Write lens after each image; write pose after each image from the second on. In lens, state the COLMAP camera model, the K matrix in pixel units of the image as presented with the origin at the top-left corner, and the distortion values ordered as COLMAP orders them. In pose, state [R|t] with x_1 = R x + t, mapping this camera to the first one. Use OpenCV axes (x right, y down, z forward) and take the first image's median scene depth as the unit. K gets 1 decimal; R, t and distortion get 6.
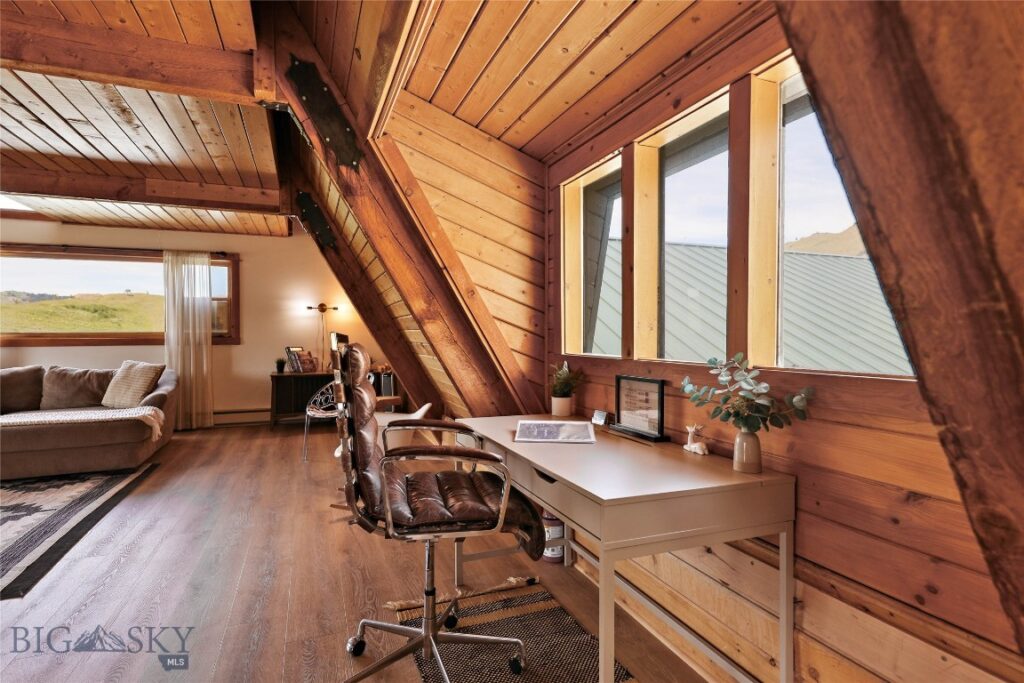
lens RADIAL K [[519.9, 0, 510.8], [0, 519.9, 342.2], [0, 0, 1]] dist [0.014048, -0.004977]
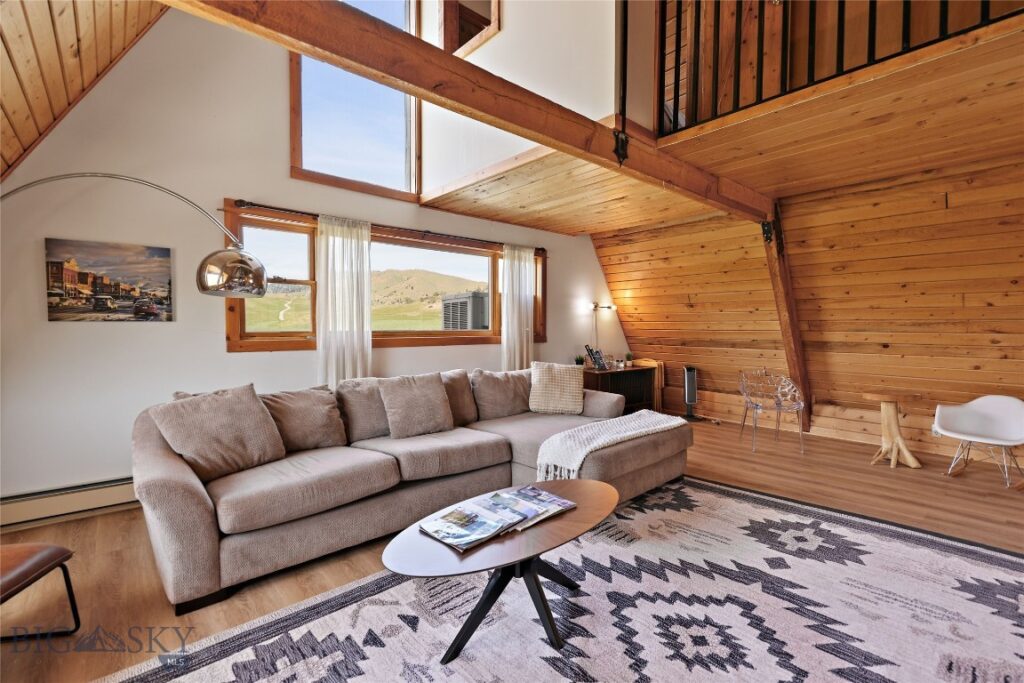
lens RADIAL K [[454.9, 0, 505.8], [0, 454.9, 340.0], [0, 0, 1]] dist [0.005188, -0.003810]
pose [[0.947416, -0.003252, 0.319988, -1.061199], [-0.001977, 0.999870, 0.016015, -0.016802], [-0.319999, -0.015806, 0.947286, 0.249918]]
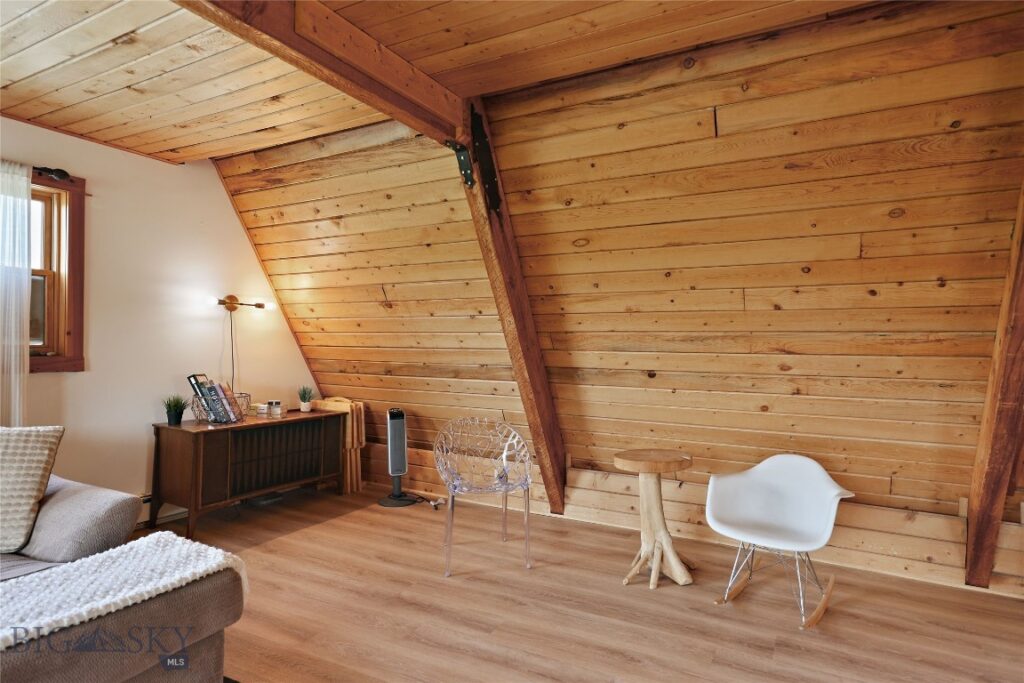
lens RADIAL K [[585.3, 0, 524.2], [0, 585.3, 350.3], [0, 0, 1]] dist [0.000627, -0.006702]
pose [[0.760335, 0.007458, 0.649488, -0.681568], [-0.005282, 0.999972, -0.005300, -0.016983], [-0.649509, 0.000599, 0.760353, 0.407195]]
